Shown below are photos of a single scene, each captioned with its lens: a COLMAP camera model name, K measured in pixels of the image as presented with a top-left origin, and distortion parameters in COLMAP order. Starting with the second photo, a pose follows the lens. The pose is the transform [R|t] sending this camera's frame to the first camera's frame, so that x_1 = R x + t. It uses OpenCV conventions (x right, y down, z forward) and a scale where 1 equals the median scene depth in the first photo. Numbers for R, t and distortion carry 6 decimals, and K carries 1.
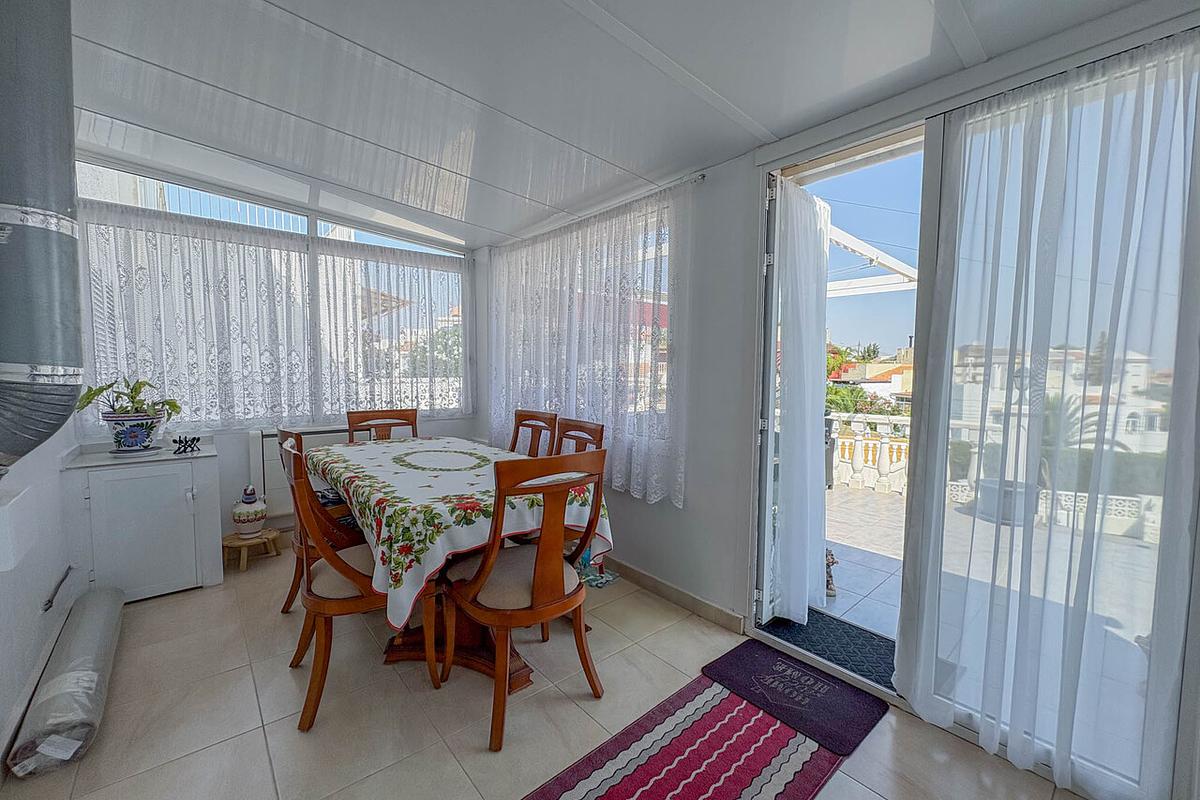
lens RADIAL K [[480.2, 0, 596.9], [0, 480.2, 399.5], [0, 0, 1]] dist [0.006586, 0.000114]
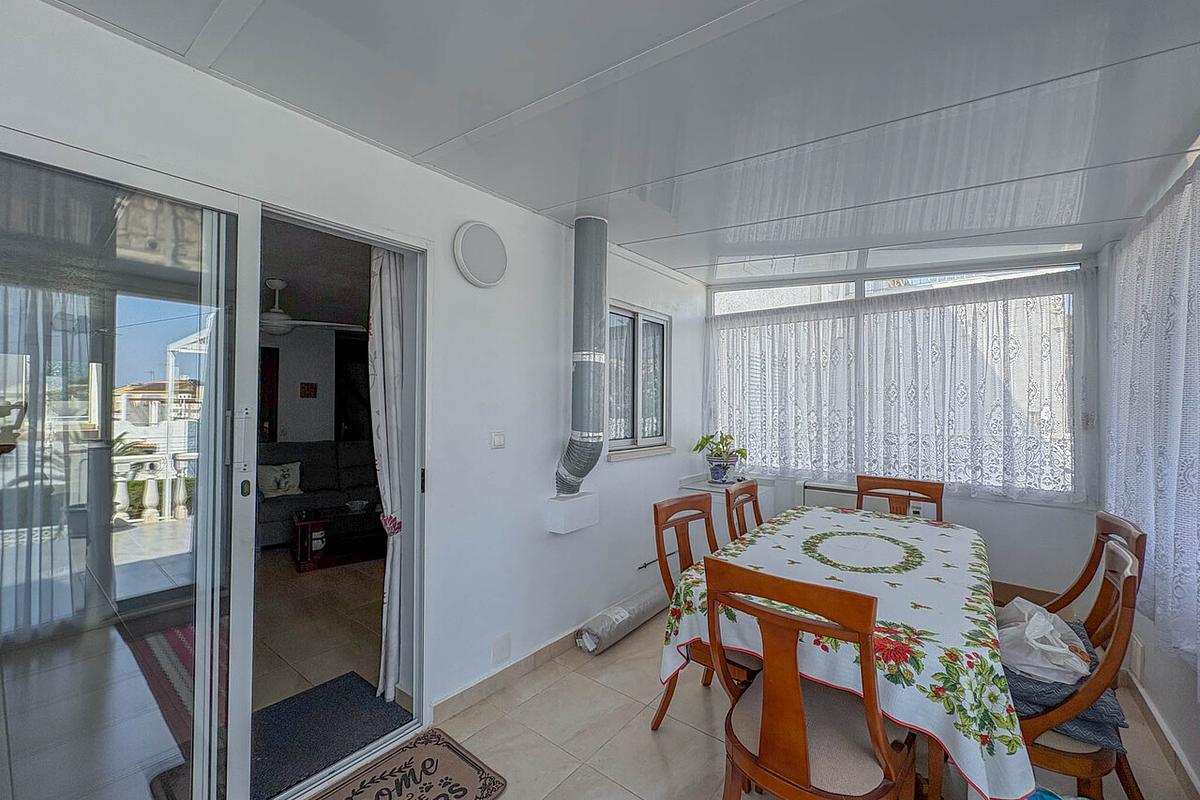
lens RADIAL K [[480.2, 0, 600.4], [0, 480.2, 400.5], [0, 0, 1]] dist [0.006586, 0.000114]
pose [[0.206102, -0.014685, -0.978420, 0.309263], [-0.065182, 0.997461, -0.028701, -0.061127], [0.976357, 0.069691, 0.204622, 0.281917]]
